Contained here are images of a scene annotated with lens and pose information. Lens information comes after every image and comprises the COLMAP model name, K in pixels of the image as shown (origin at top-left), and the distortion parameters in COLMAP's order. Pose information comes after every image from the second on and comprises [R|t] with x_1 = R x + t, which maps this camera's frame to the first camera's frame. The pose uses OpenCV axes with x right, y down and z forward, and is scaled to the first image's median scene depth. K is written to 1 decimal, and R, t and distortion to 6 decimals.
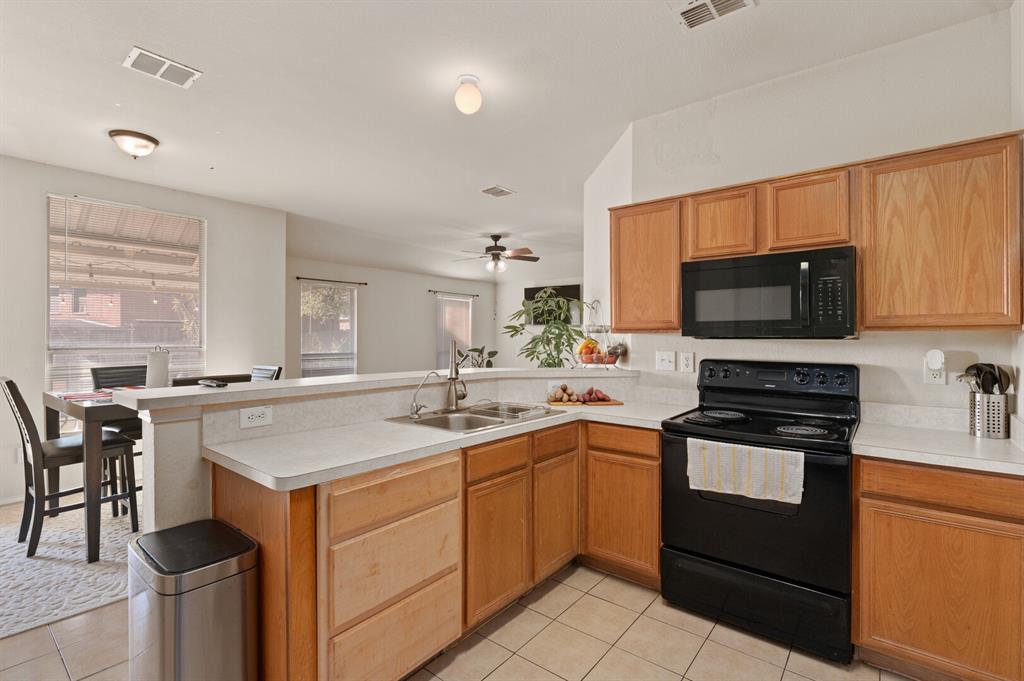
lens RADIAL K [[471.4, 0, 507.5], [0, 471.4, 338.4], [0, 0, 1]] dist [-0.011187, 0.001947]
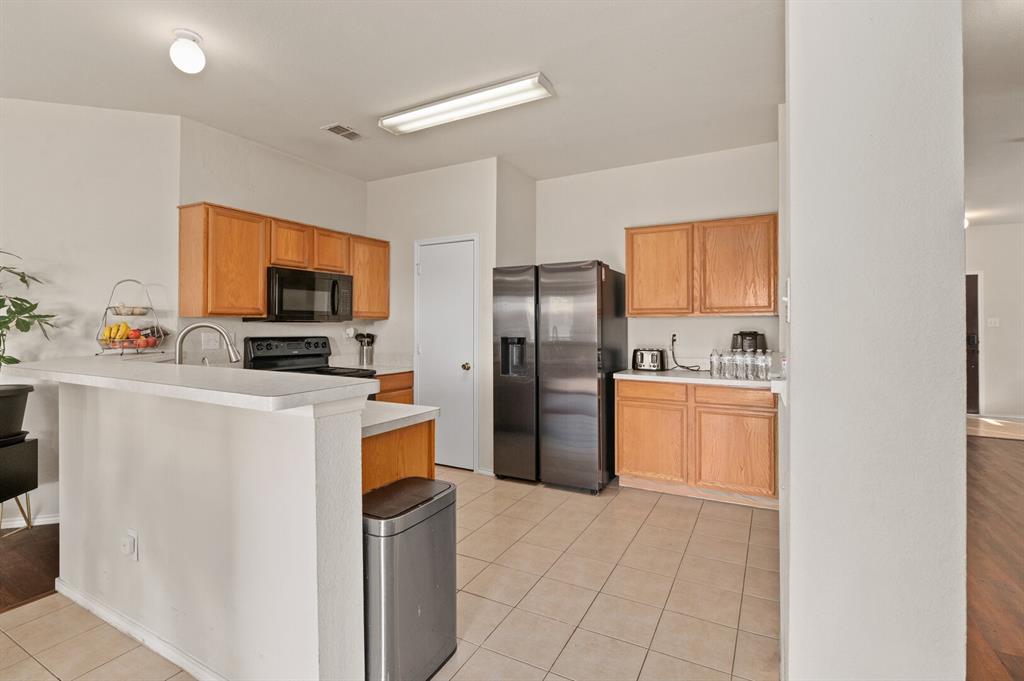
lens RADIAL K [[471.4, 0, 521.9], [0, 471.4, 324.3], [0, 0, 1]] dist [-0.011187, 0.001947]
pose [[-0.194338, 0.002897, 0.980930, -0.555666], [-0.001821, 0.999993, -0.003314, 0.005278], [-0.980933, -0.002431, -0.194331, 0.276531]]
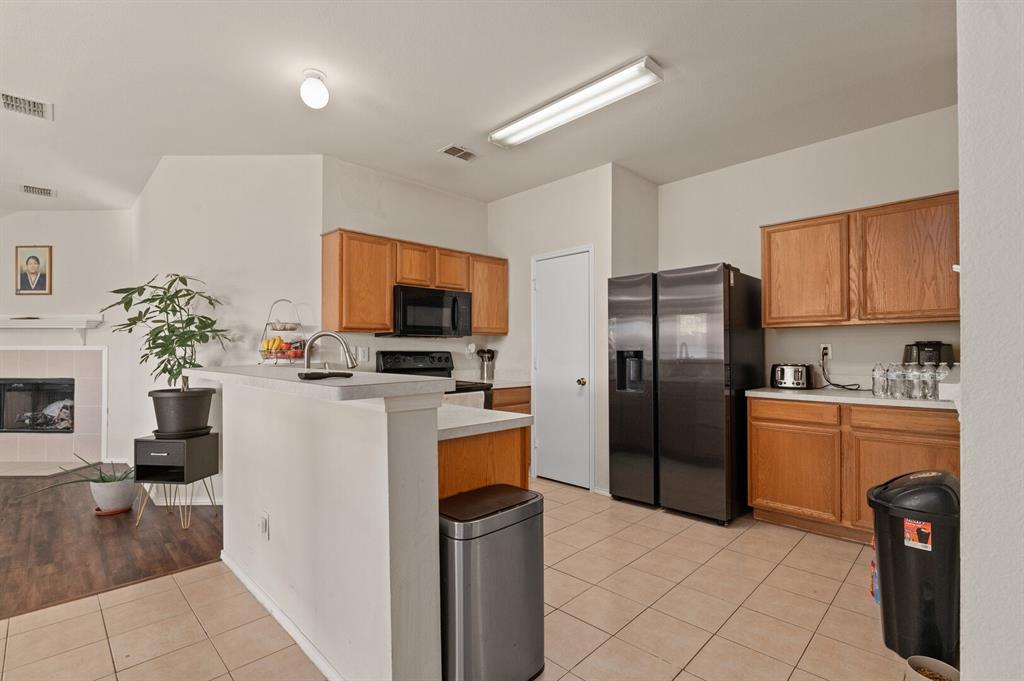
lens RADIAL K [[471.4, 0, 520.2], [0, 471.4, 346.7], [0, 0, 1]] dist [-0.011187, 0.001947]
pose [[0.089107, 0.004179, 0.996013, -0.533332], [0.004487, 0.999979, -0.004597, 0.021027], [-0.996012, 0.004879, 0.089087, 0.242970]]
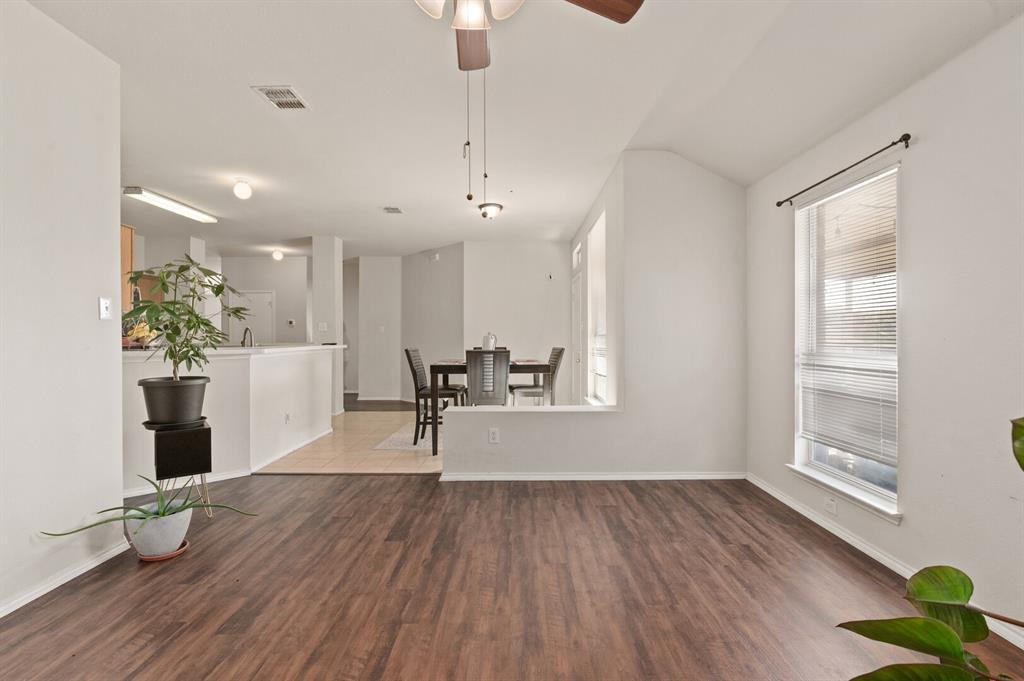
lens RADIAL K [[471.4, 0, 516.1], [0, 471.4, 340.3], [0, 0, 1]] dist [-0.011187, 0.001947]
pose [[-0.767470, 0.003775, -0.641074, 0.135532], [0.000343, 0.999985, 0.005477, 0.023274], [0.641085, 0.003983, -0.767460, 1.544430]]
